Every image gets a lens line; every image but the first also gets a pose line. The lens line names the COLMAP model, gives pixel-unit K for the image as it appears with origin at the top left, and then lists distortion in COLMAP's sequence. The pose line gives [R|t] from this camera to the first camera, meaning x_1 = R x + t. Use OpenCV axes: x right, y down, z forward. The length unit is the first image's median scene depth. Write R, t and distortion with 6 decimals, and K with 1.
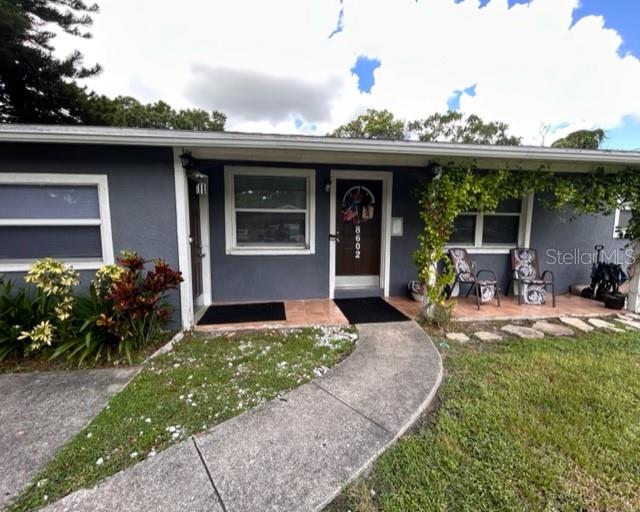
lens RADIAL K [[286.5, 0, 326.5], [0, 286.5, 254.8], [0, 0, 1]] dist [0.006079, -0.000051]
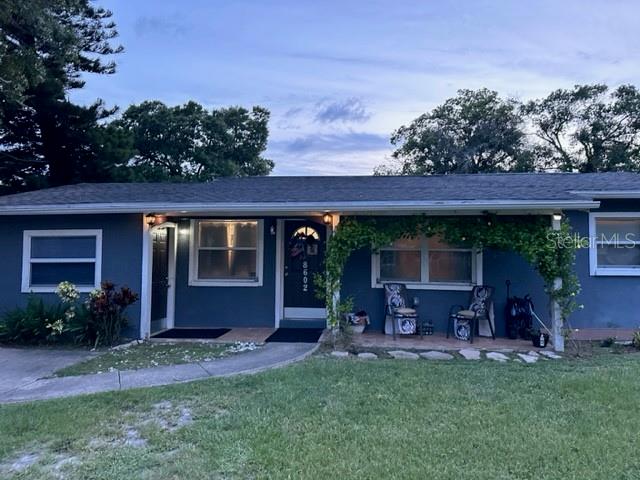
lens RADIAL K [[459.3, 0, 333.0], [0, 459.3, 234.4], [0, 0, 1]] dist [0.037256, -0.028911]
pose [[0.974973, -0.010893, -0.222056, 0.600528], [-0.021060, 0.989783, -0.141021, 0.040905], [0.221324, 0.142168, 0.964782, -0.673119]]
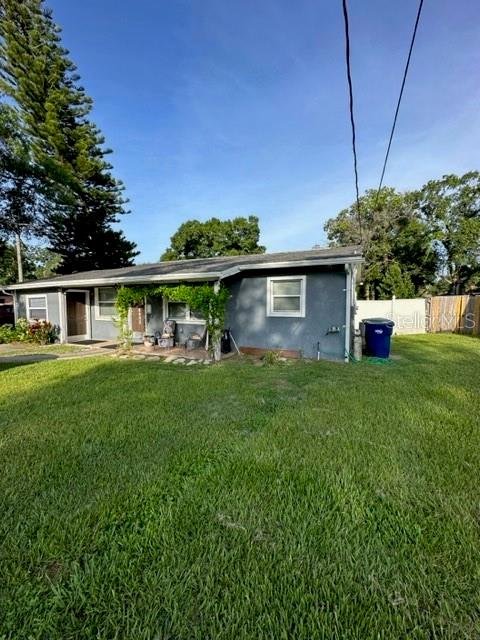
lens RADIAL K [[257.9, 0, 242.0], [0, 257.9, 322.0], [0, 0, 1]] dist [-0.003309, 0.000014]
pose [[0.845960, 0.034457, -0.532132, 1.785029], [-0.040497, 0.999180, 0.000320, -0.029307], [0.531707, 0.021279, 0.846661, -0.220649]]
